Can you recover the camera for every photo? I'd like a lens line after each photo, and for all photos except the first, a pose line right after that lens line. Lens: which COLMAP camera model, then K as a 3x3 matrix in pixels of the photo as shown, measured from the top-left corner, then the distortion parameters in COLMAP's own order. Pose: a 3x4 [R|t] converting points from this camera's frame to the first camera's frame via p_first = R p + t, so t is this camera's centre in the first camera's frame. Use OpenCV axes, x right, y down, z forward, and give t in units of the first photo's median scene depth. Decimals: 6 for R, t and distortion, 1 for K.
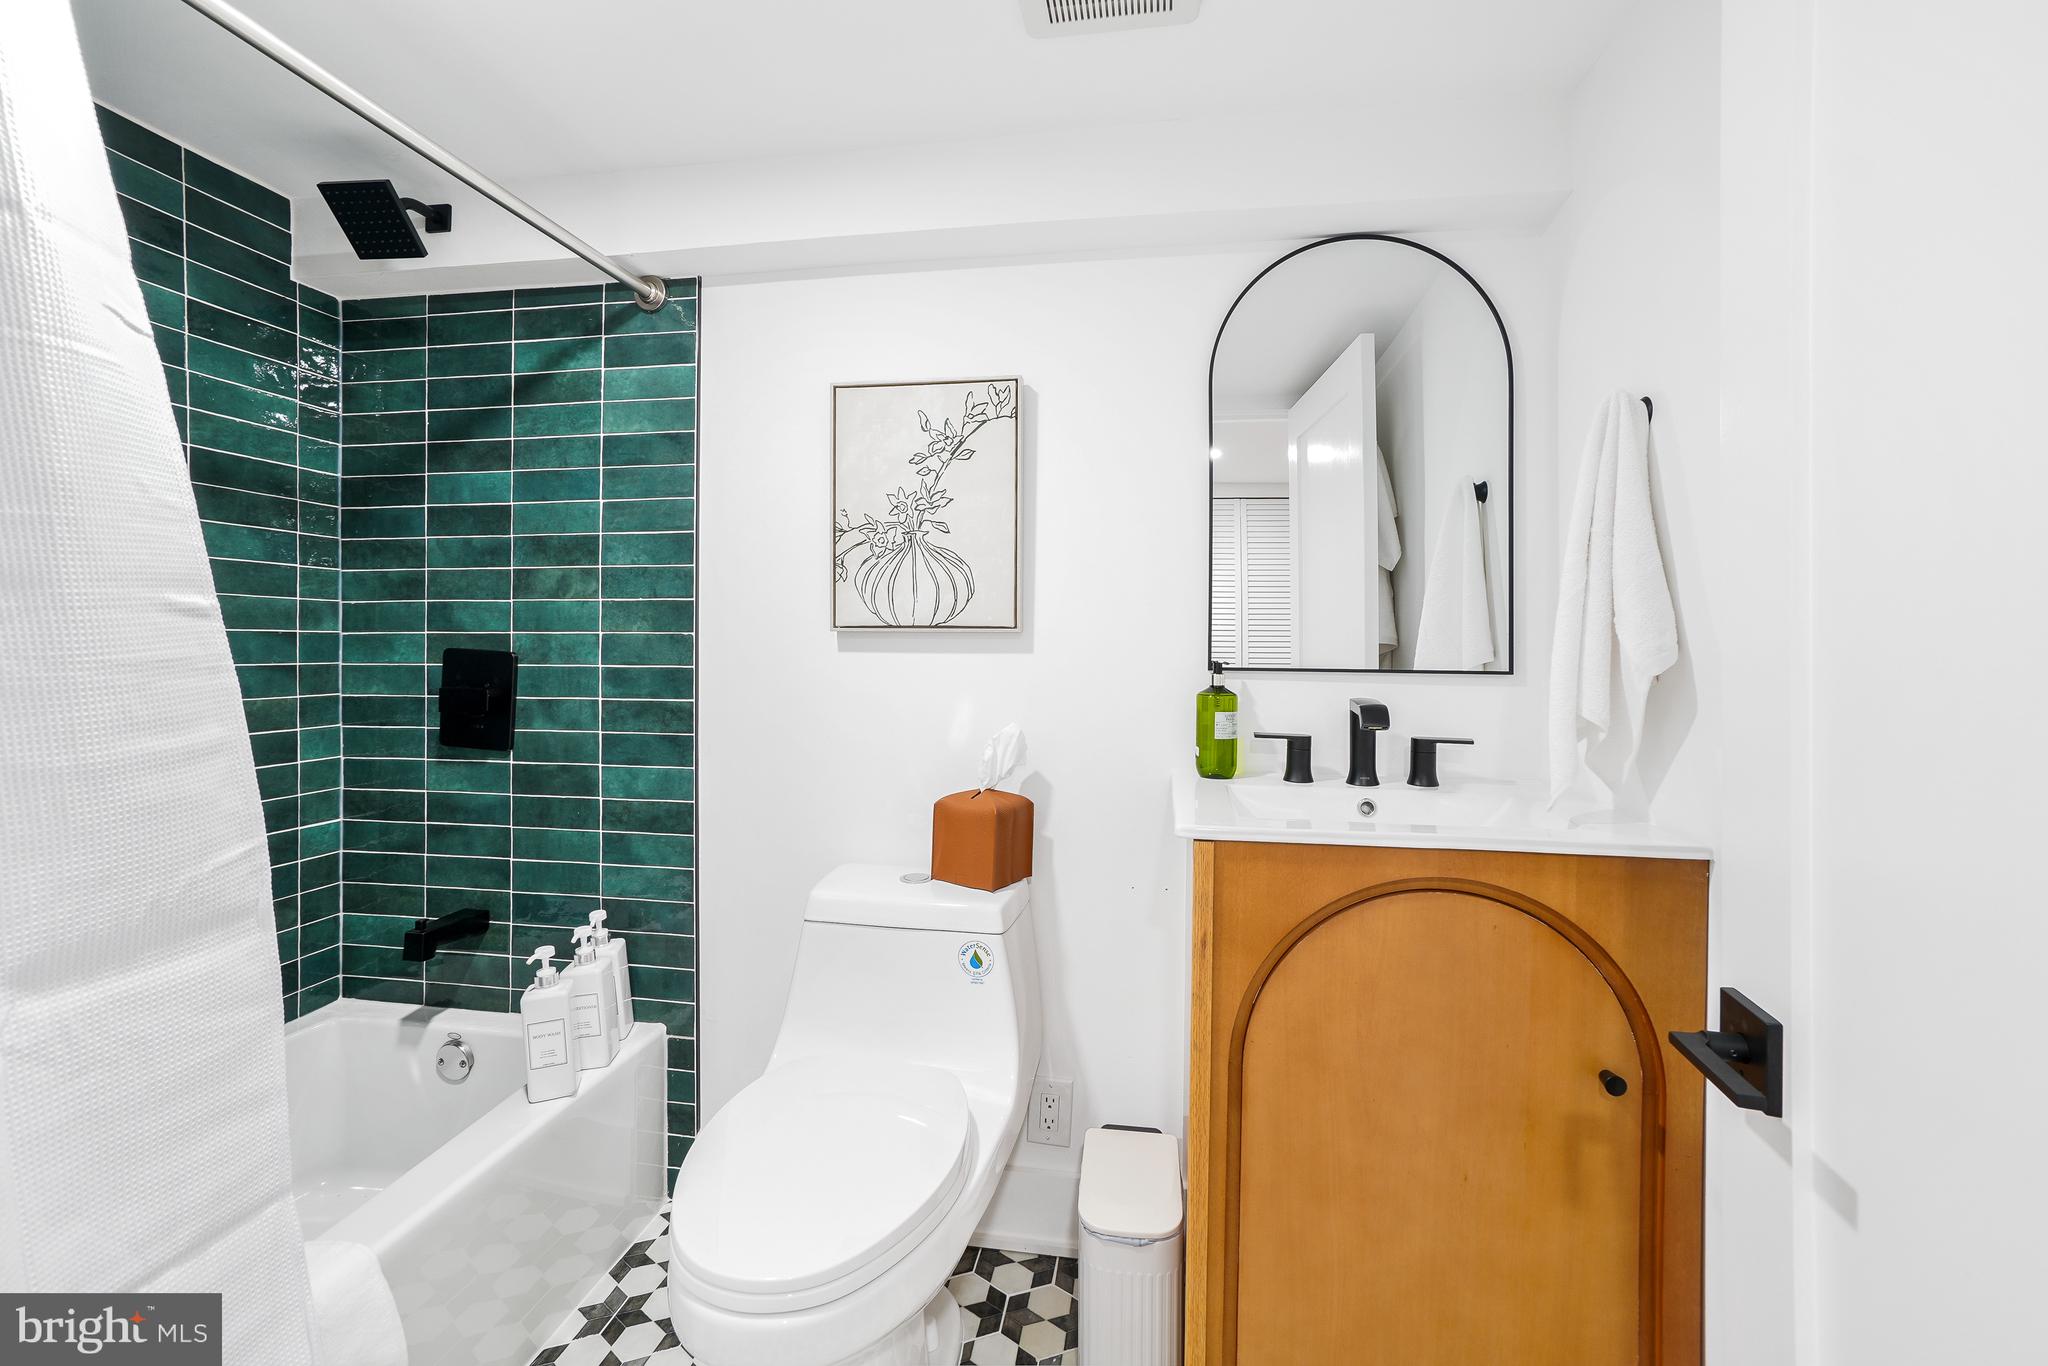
lens RADIAL K [[903.9, 0, 1012.3], [0, 903.9, 661.4], [0, 0, 1]] dist [-0.018285, 0.000265]
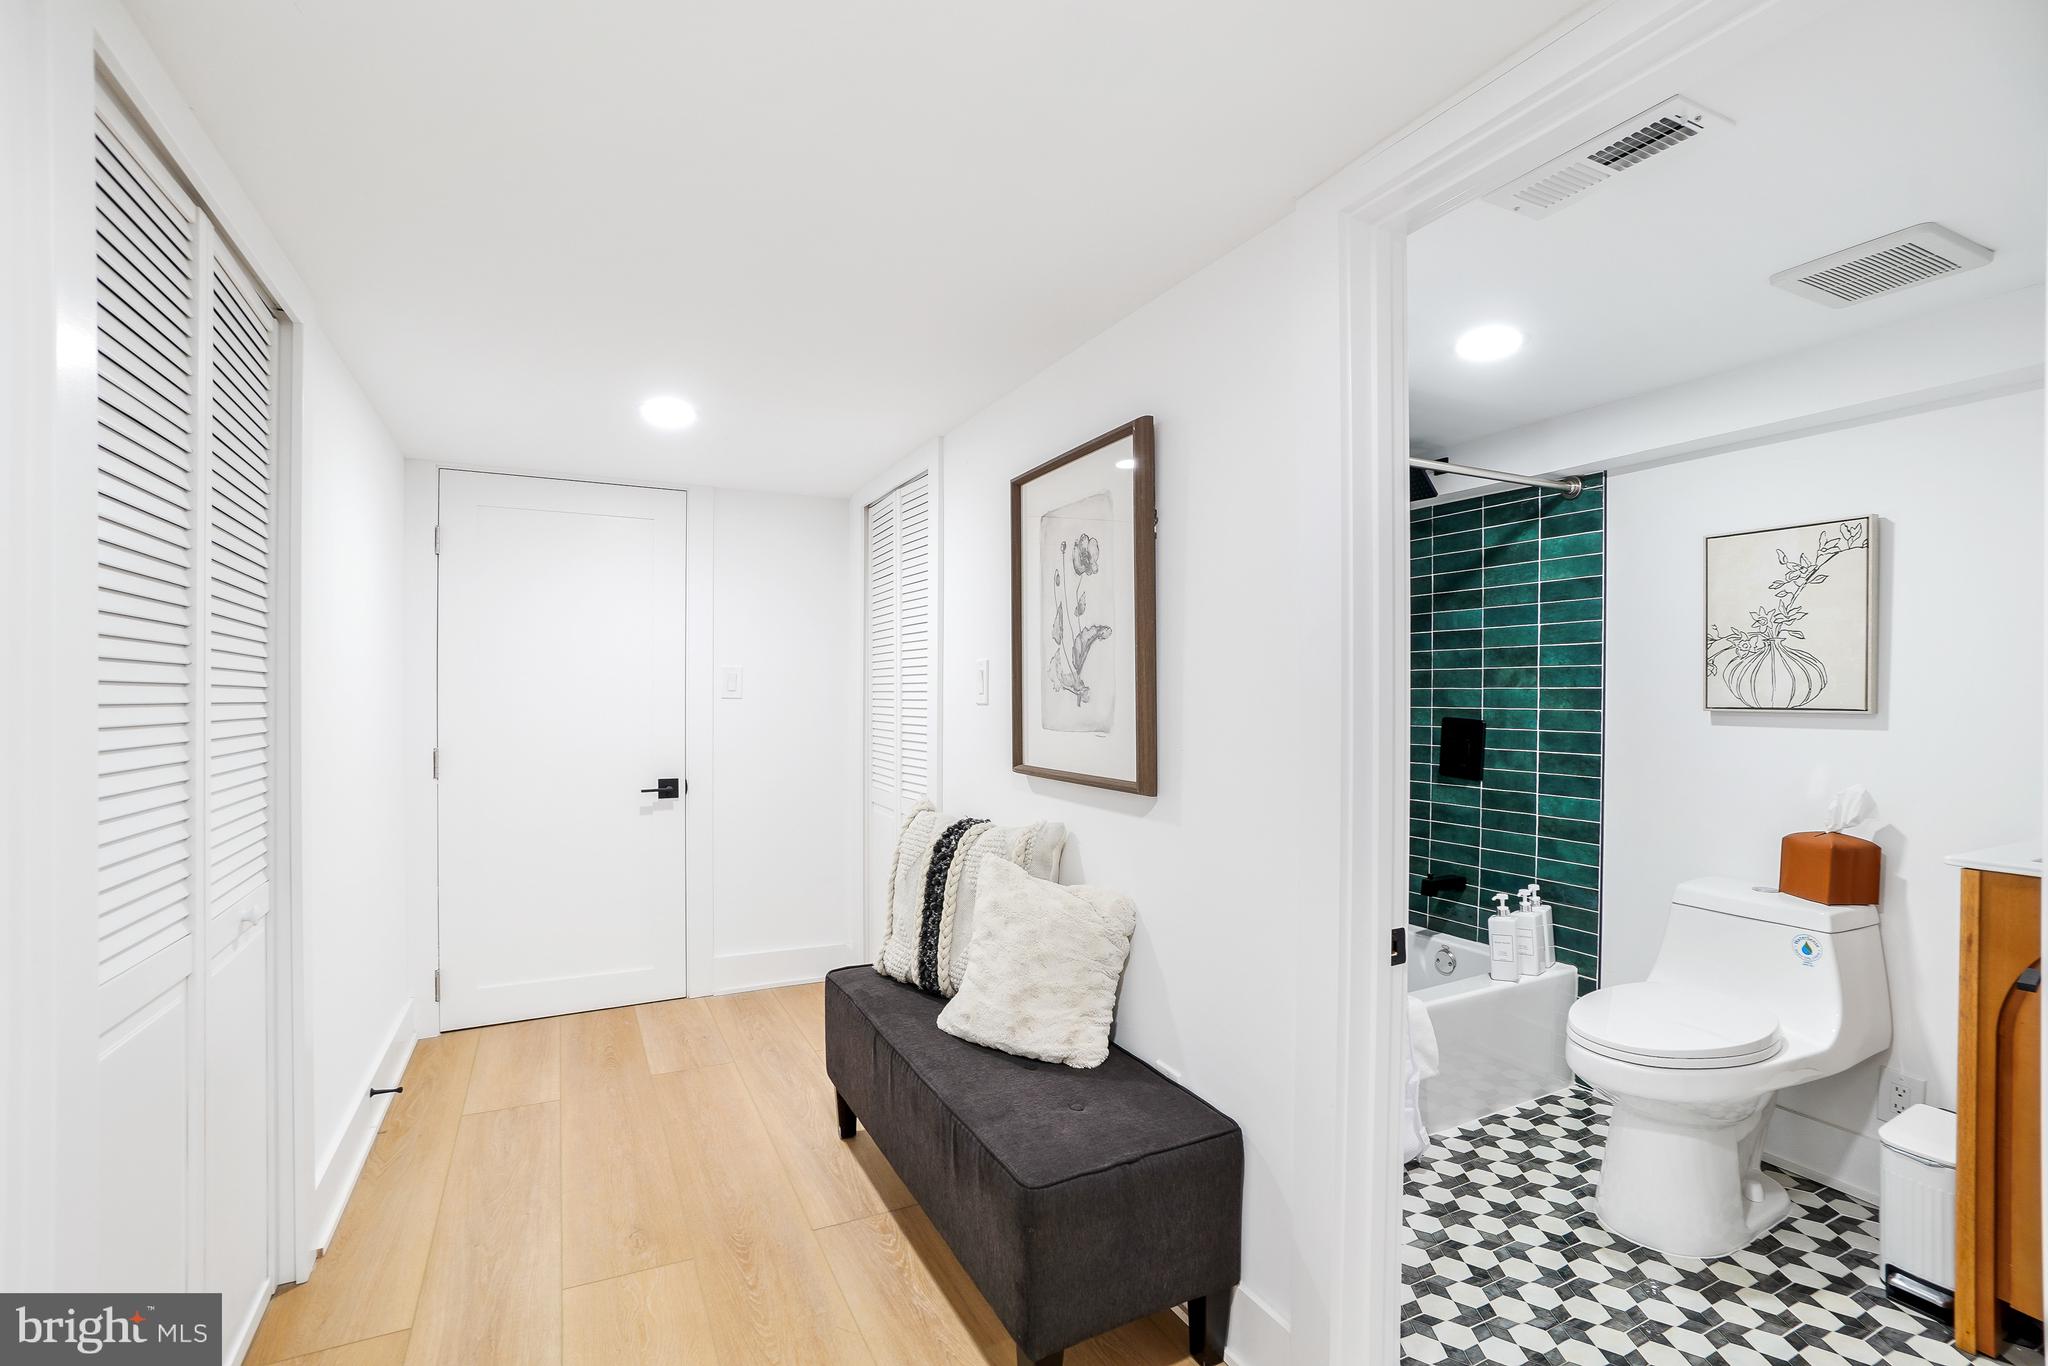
lens RADIAL K [[928.6, 0, 1021.6], [0, 928.6, 690.4], [0, 0, 1]] dist [-0.065123, 0.025761]
pose [[0.586065, -0.004858, -0.810249, 0.310333], [-0.017994, 0.999657, -0.019008, -0.018910], [0.810064, 0.025720, 0.585777, -0.678628]]
